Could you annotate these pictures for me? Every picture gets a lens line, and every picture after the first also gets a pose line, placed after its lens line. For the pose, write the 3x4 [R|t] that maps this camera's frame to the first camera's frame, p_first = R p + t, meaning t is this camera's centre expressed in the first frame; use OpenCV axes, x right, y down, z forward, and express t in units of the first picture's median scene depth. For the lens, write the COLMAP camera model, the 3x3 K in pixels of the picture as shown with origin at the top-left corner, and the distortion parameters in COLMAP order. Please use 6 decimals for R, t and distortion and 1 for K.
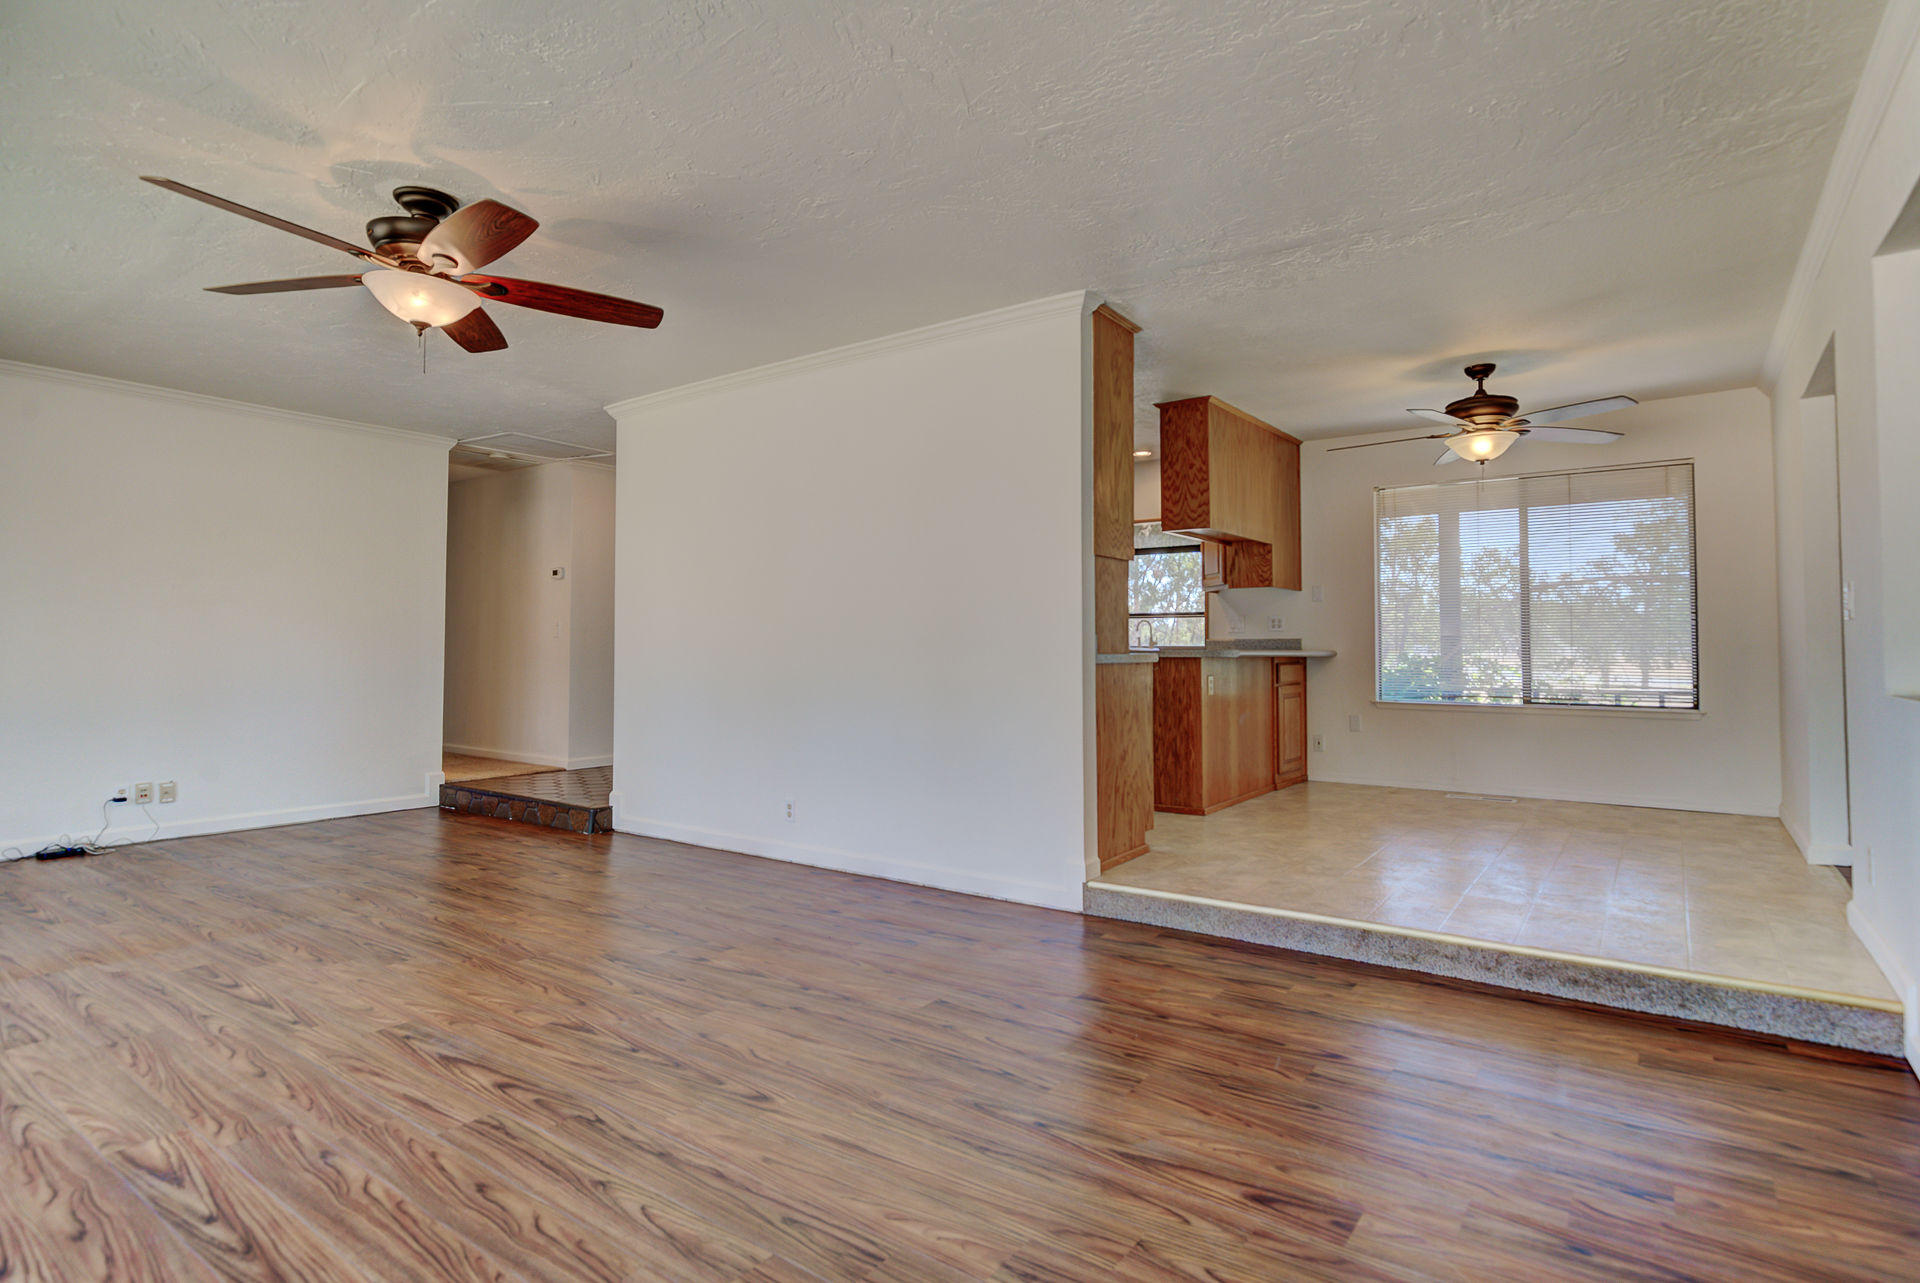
lens RADIAL K [[974.6, 0, 970.1], [0, 974.6, 613.1], [0, 0, 1]] dist [-0.005722, -0.001330]
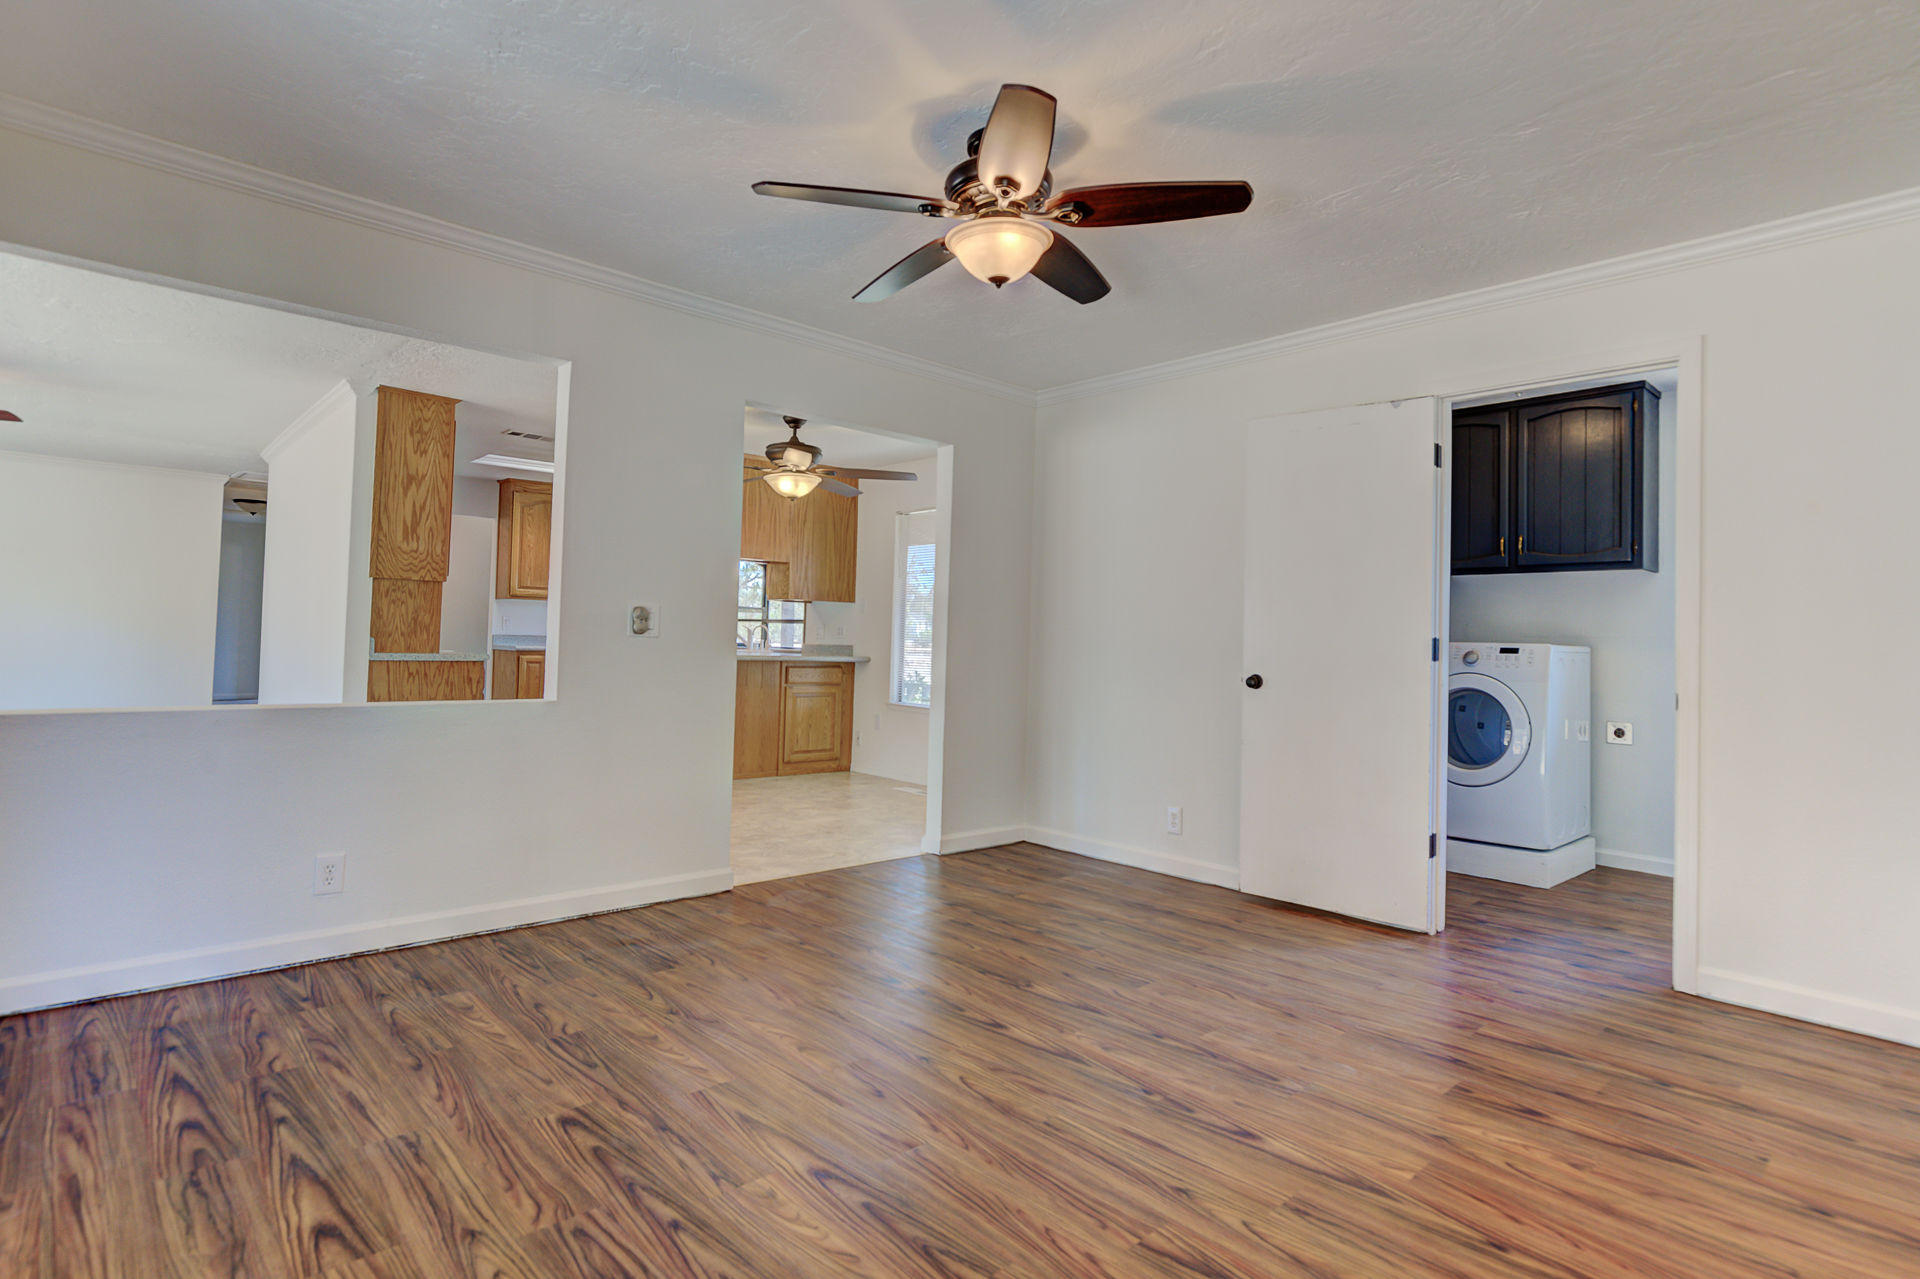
lens RADIAL K [[974.6, 0, 971.0], [0, 974.6, 614.3], [0, 0, 1]] dist [-0.005722, -0.001330]
pose [[0.979867, 0.020542, -0.198593, 0.728991], [-0.019465, 0.999783, 0.007370, -0.021708], [0.198701, -0.003356, 0.980054, -0.081473]]
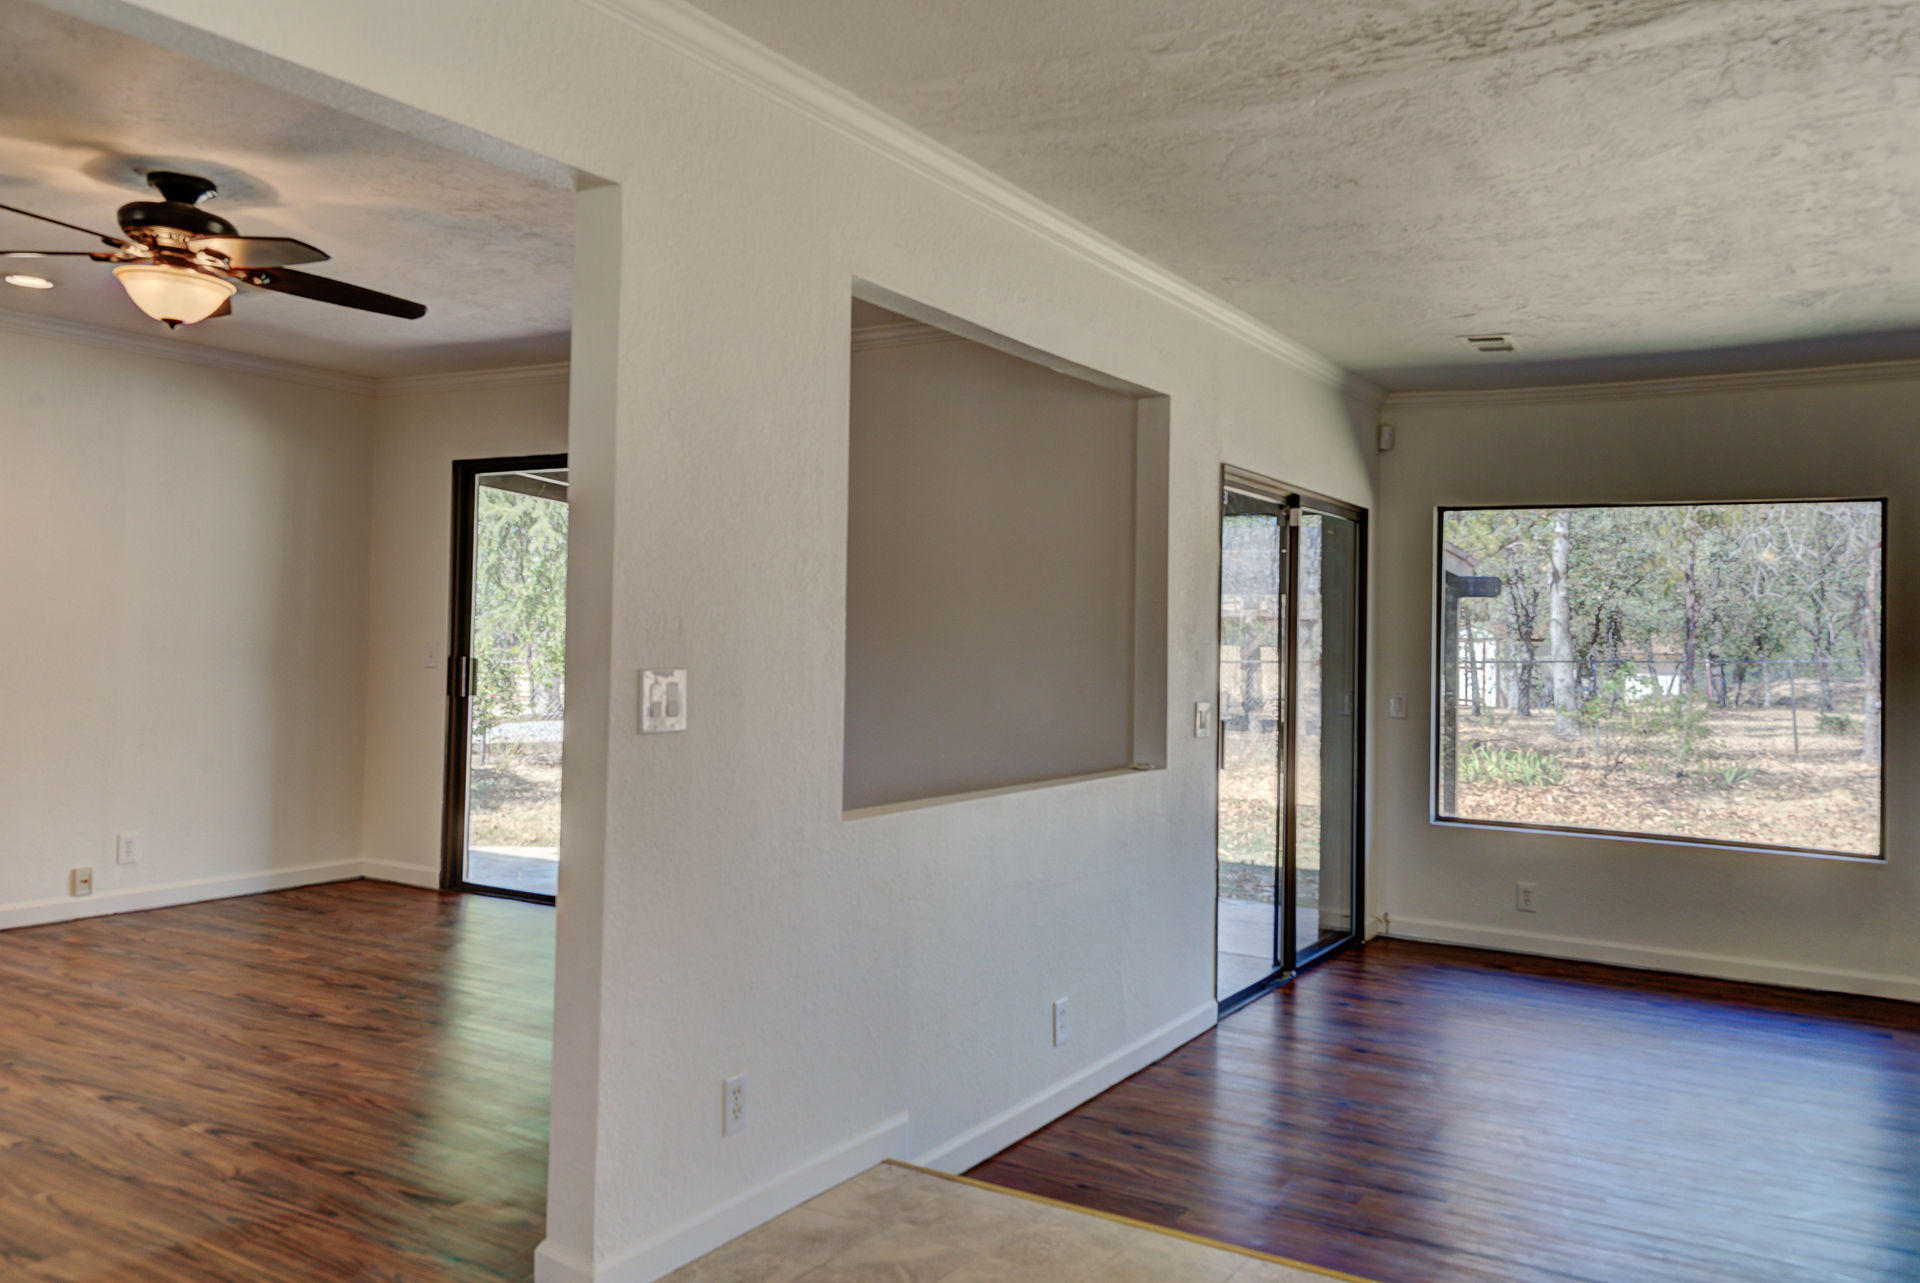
lens RADIAL K [[1478.9, 0, 959.7], [0, 1478.9, 629.1], [0, 0, 1]] dist [0.029210, -0.015708]
pose [[-0.998359, -0.019720, -0.053755, 0.366362], [-0.017684, 0.999118, -0.038093, -0.014731], [0.054459, -0.037080, -0.997827, 0.925063]]
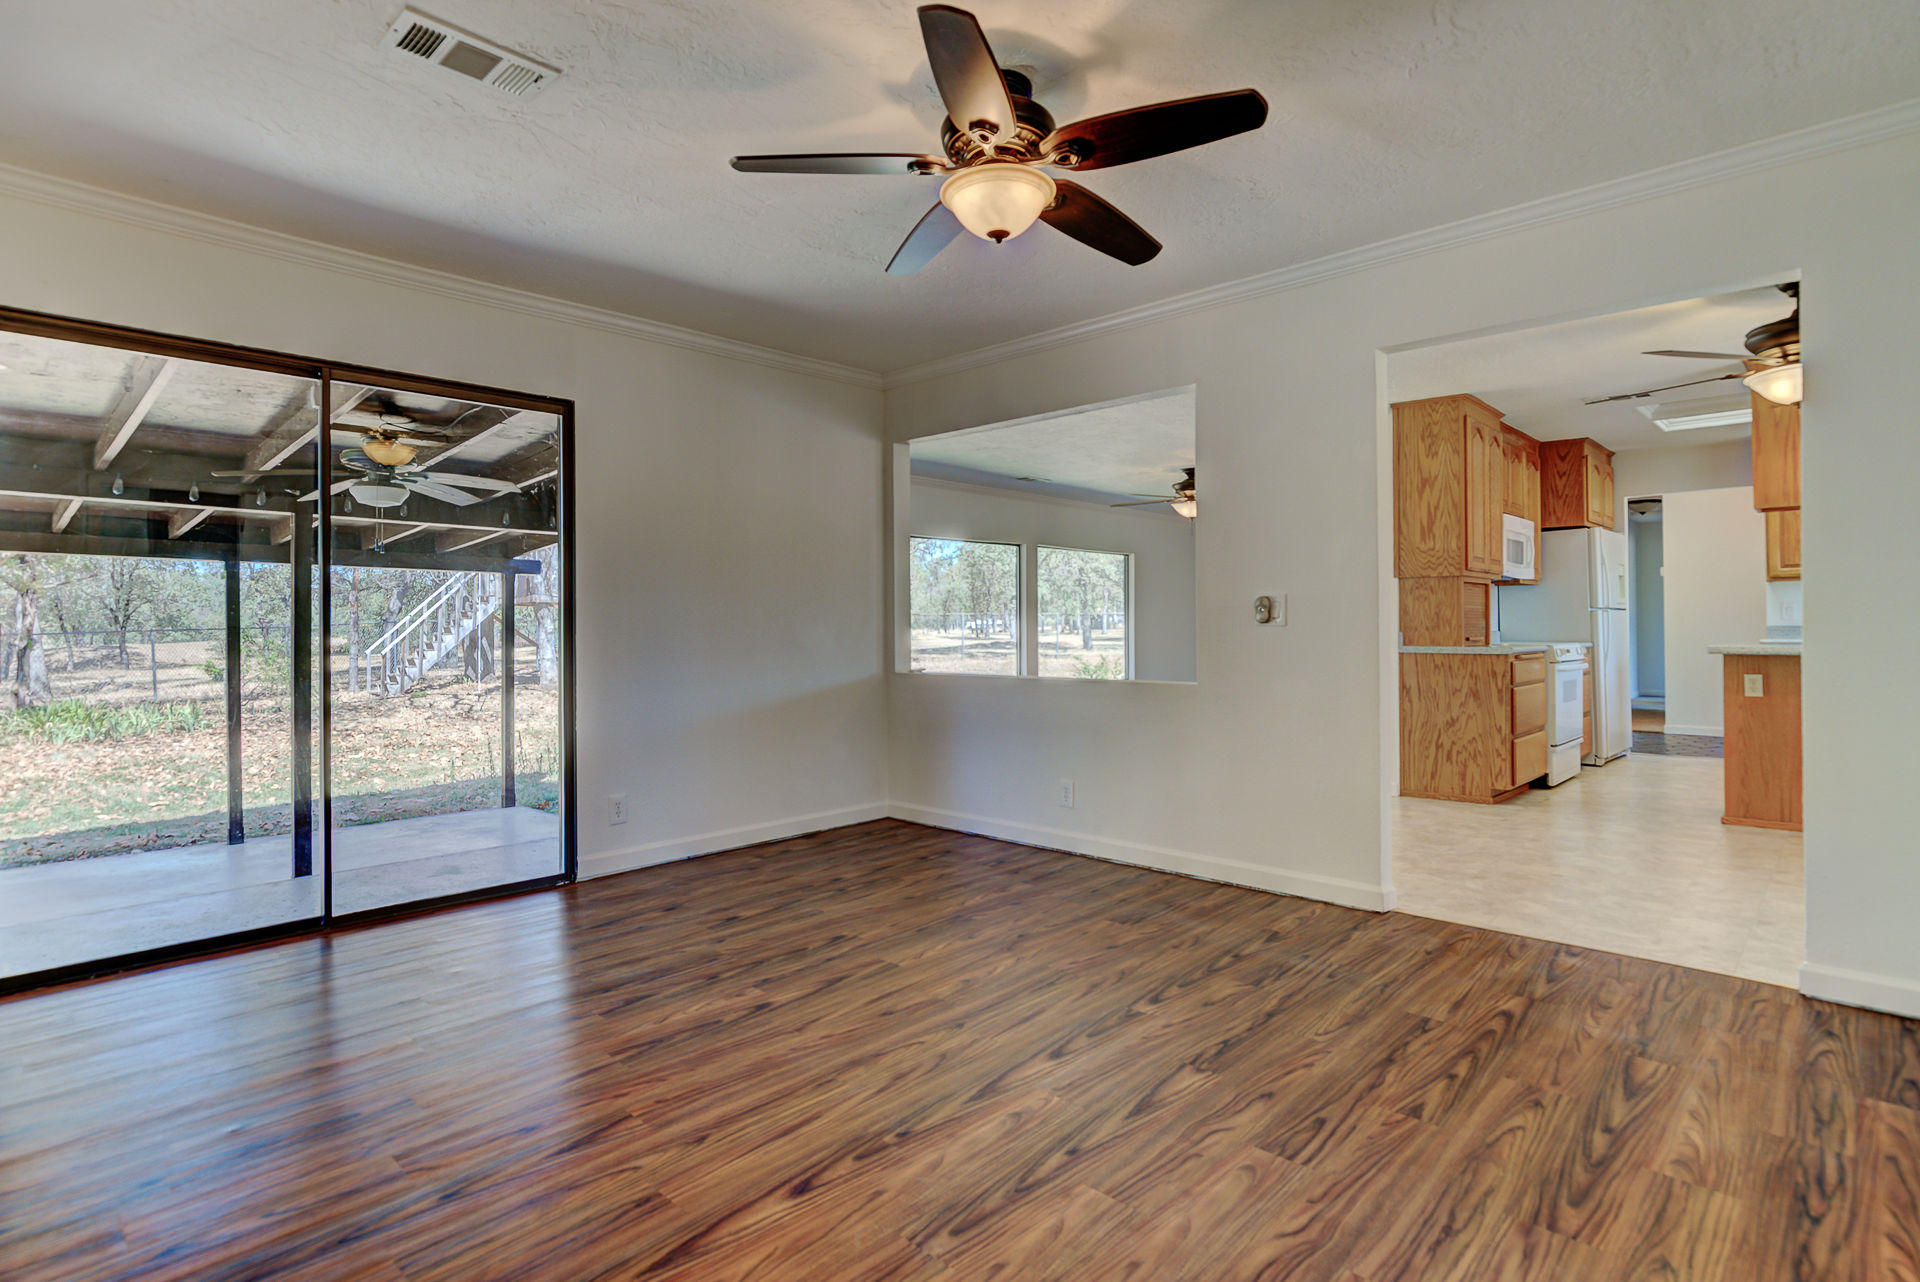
lens RADIAL K [[974.6, 0, 962.8], [0, 974.6, 622.1], [0, 0, 1]] dist [-0.005722, -0.001330]
pose [[-0.138729, -0.002159, -0.990328, 1.024172], [0.042608, 0.999059, -0.008146, -0.005907], [0.989413, -0.043326, -0.138507, 0.339838]]
